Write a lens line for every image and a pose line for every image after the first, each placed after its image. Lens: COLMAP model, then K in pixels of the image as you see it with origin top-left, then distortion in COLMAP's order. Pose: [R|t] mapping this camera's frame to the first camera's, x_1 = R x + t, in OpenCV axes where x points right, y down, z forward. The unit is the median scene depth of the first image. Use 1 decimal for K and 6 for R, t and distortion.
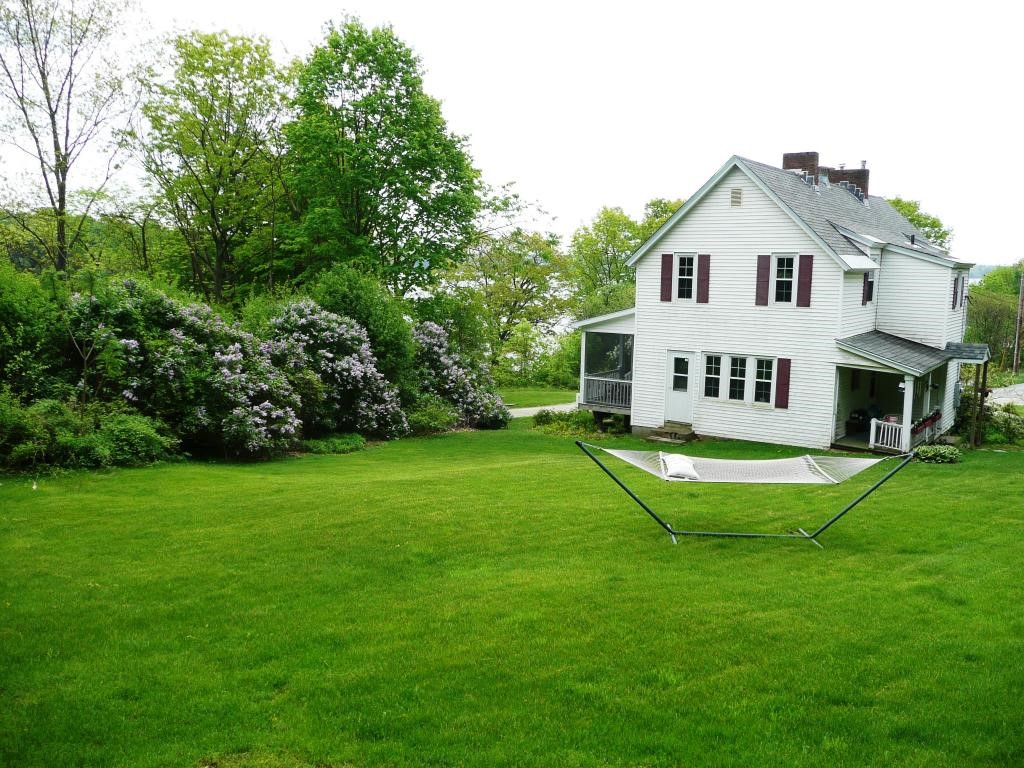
lens RADIAL K [[862.3, 0, 509.6], [0, 862.3, 378.6], [0, 0, 1]] dist [-0.014303, -0.002412]
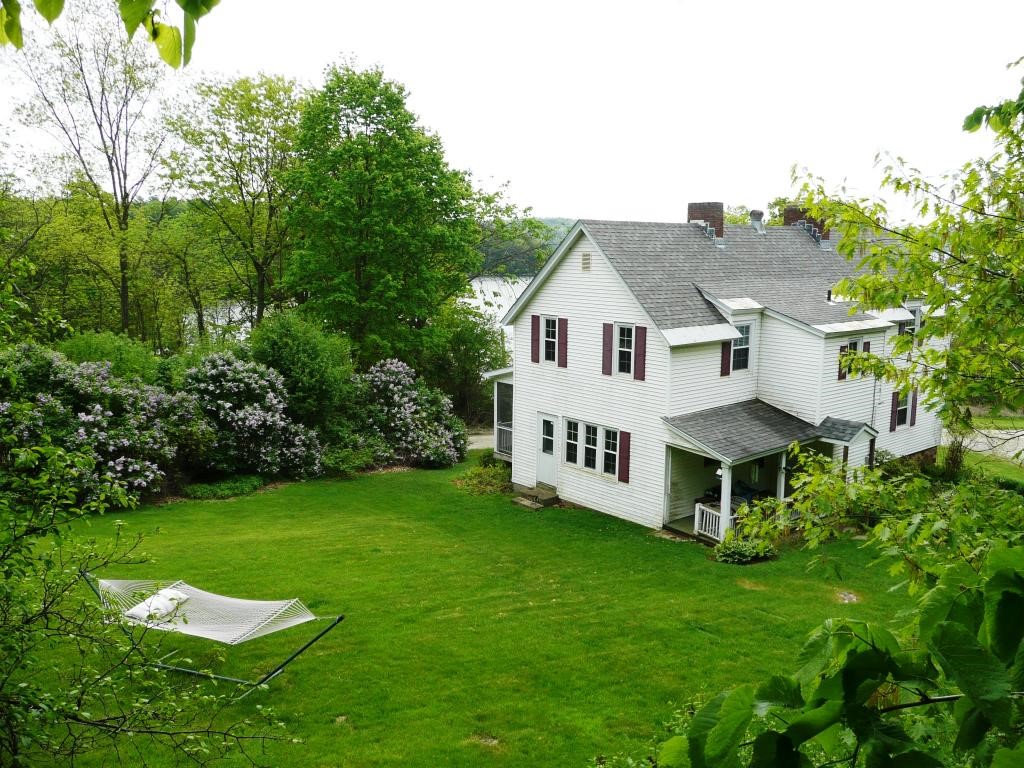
lens RADIAL K [[862.3, 0, 511.8], [0, 862.3, 389.5], [0, 0, 1]] dist [-0.014303, -0.002412]
pose [[0.968058, 0.033723, -0.248448, 0.413146], [-0.023854, 0.998806, 0.042626, -0.103188], [0.249589, -0.035338, 0.967707, 0.034371]]
